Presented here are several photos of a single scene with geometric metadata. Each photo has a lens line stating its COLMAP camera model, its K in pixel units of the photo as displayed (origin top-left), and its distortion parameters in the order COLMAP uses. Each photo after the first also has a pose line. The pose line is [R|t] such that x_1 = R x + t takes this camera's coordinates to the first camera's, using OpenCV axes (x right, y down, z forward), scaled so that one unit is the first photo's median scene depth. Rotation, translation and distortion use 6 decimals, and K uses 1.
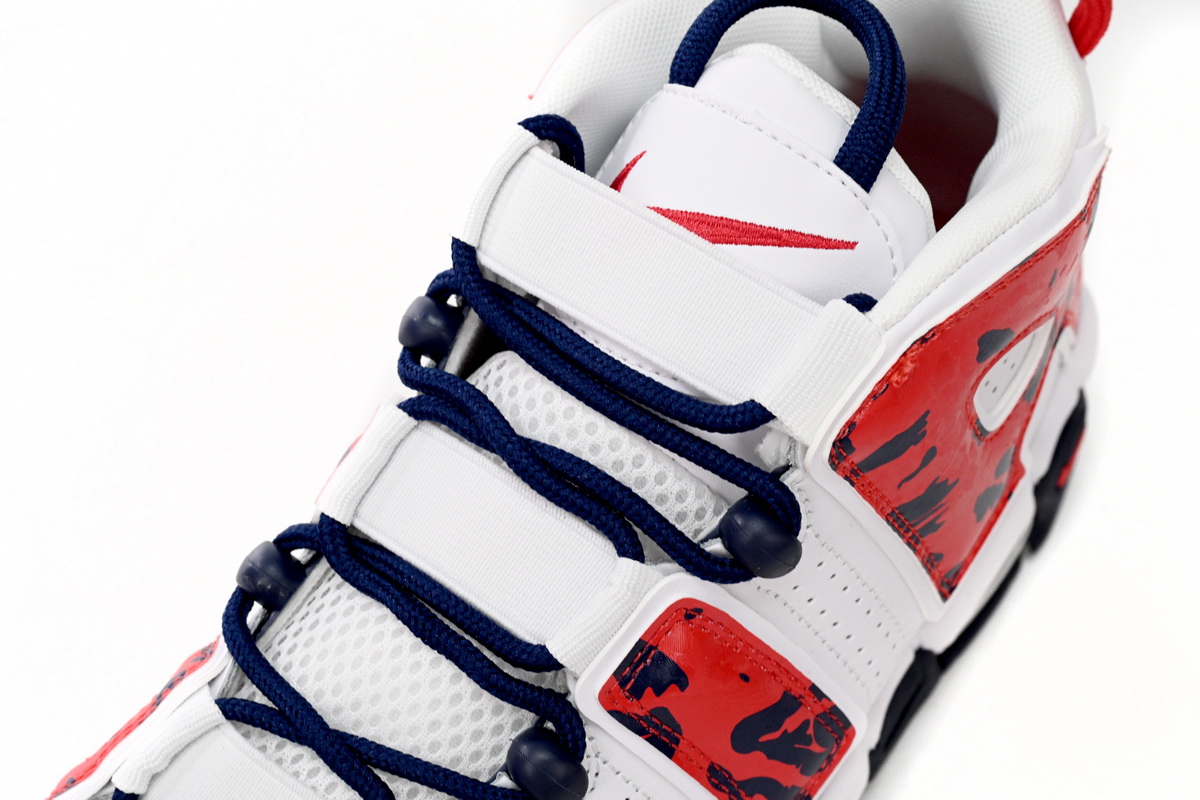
lens RADIAL K [[2355.3, 0, 595.1], [0, 2355.3, 403.3], [0, 0, 1]] dist [0.026431, 0.000000]
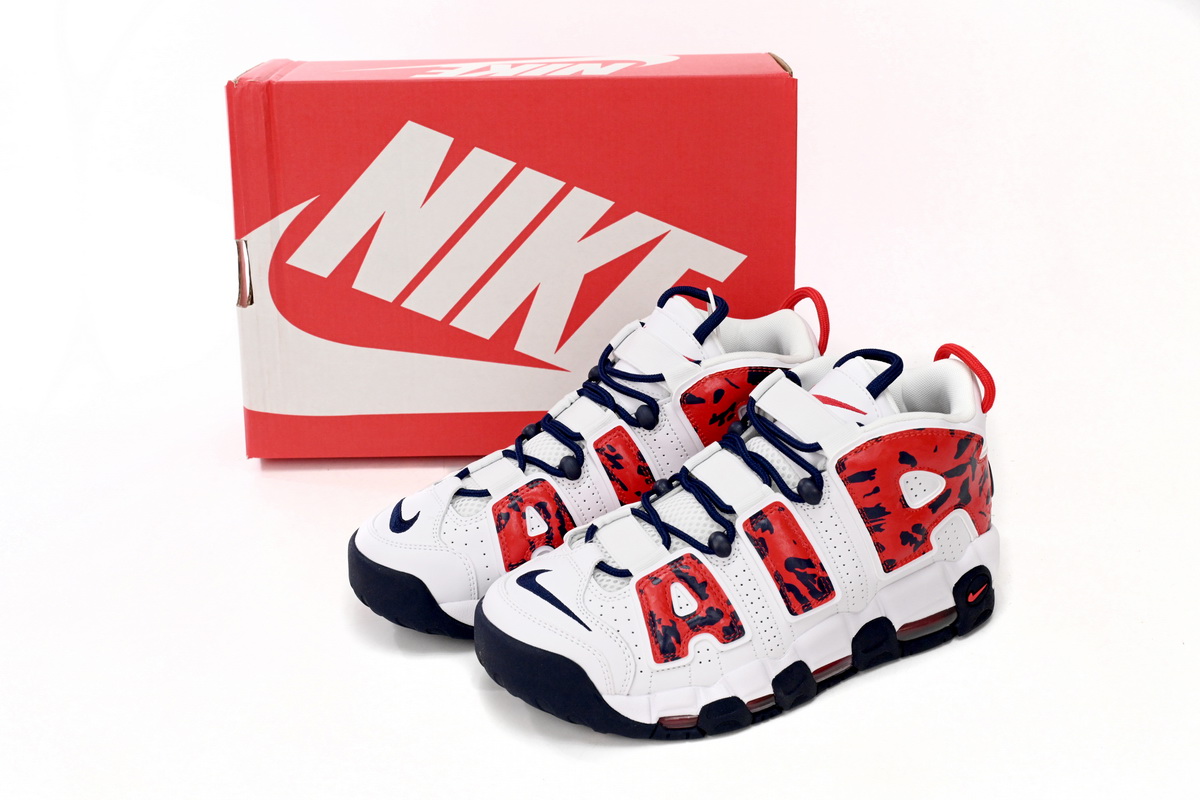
lens RADIAL K [[1417.7, 0, 606.3], [0, 1417.7, 398.4], [0, 0, 1]] dist [0.000859, 0.000000]
pose [[0.887029, 0.185401, -0.422854, 0.582466], [-0.362091, 0.847579, -0.387944, 0.751690], [0.286477, 0.497229, 0.818959, -0.624492]]
